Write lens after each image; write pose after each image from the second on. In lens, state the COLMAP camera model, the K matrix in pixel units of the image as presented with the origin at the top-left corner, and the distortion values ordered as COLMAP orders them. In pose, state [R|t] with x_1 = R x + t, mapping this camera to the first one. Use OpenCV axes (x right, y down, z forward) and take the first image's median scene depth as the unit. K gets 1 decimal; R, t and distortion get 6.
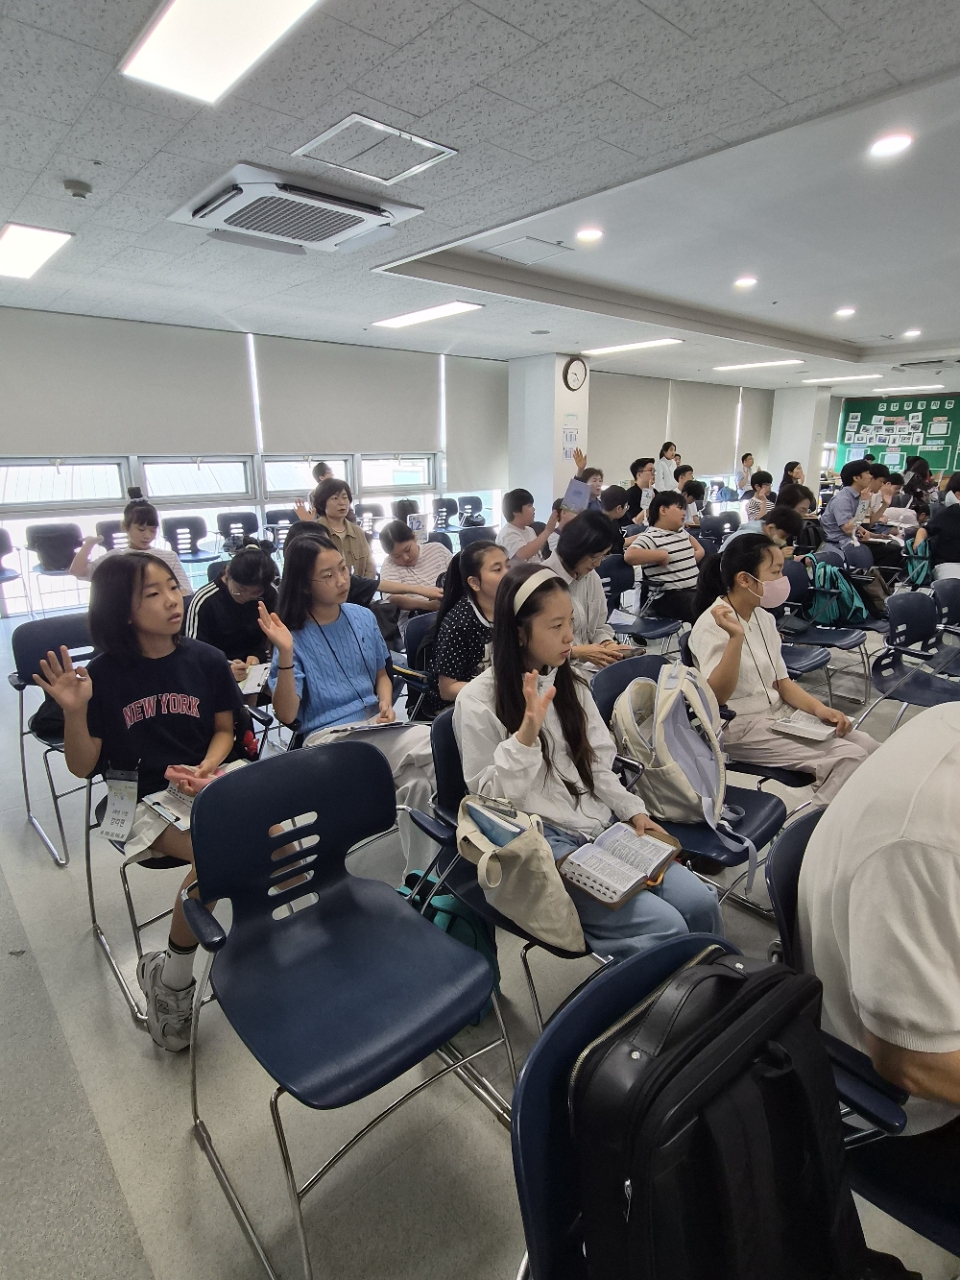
lens RADIAL K [[683.0, 0, 483.8], [0, 683.0, 640.7], [0, 0, 1]] dist [-0.003354, 0.002566]
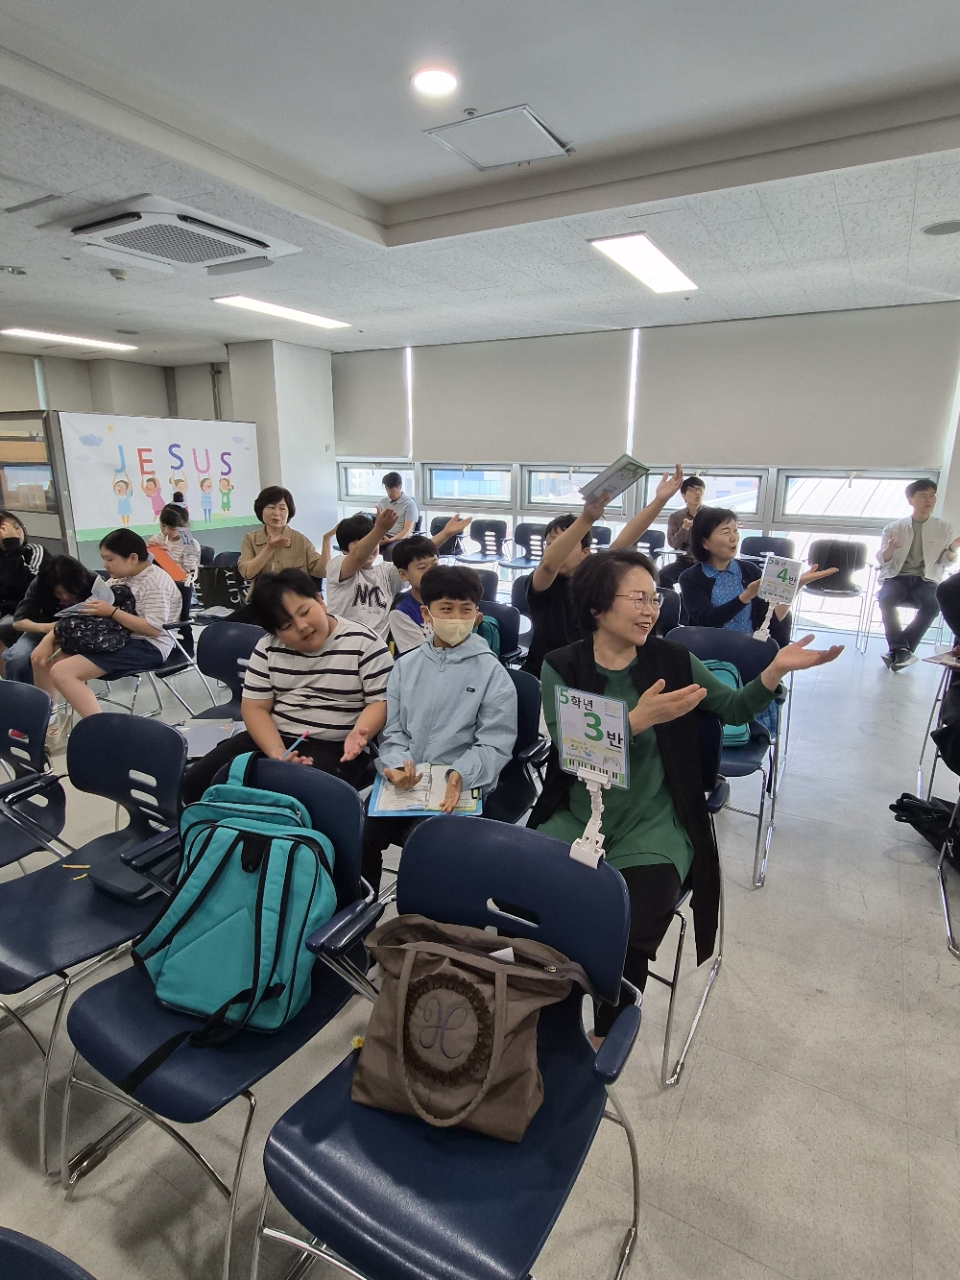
lens RADIAL K [[683.0, 0, 481.9], [0, 683.0, 640.4], [0, 0, 1]] dist [-0.003354, 0.002566]
pose [[0.300557, 0.244166, -0.921981, 0.574430], [-0.271846, 0.948509, 0.162572, -0.172566], [0.914202, 0.201775, 0.351457, 0.647082]]
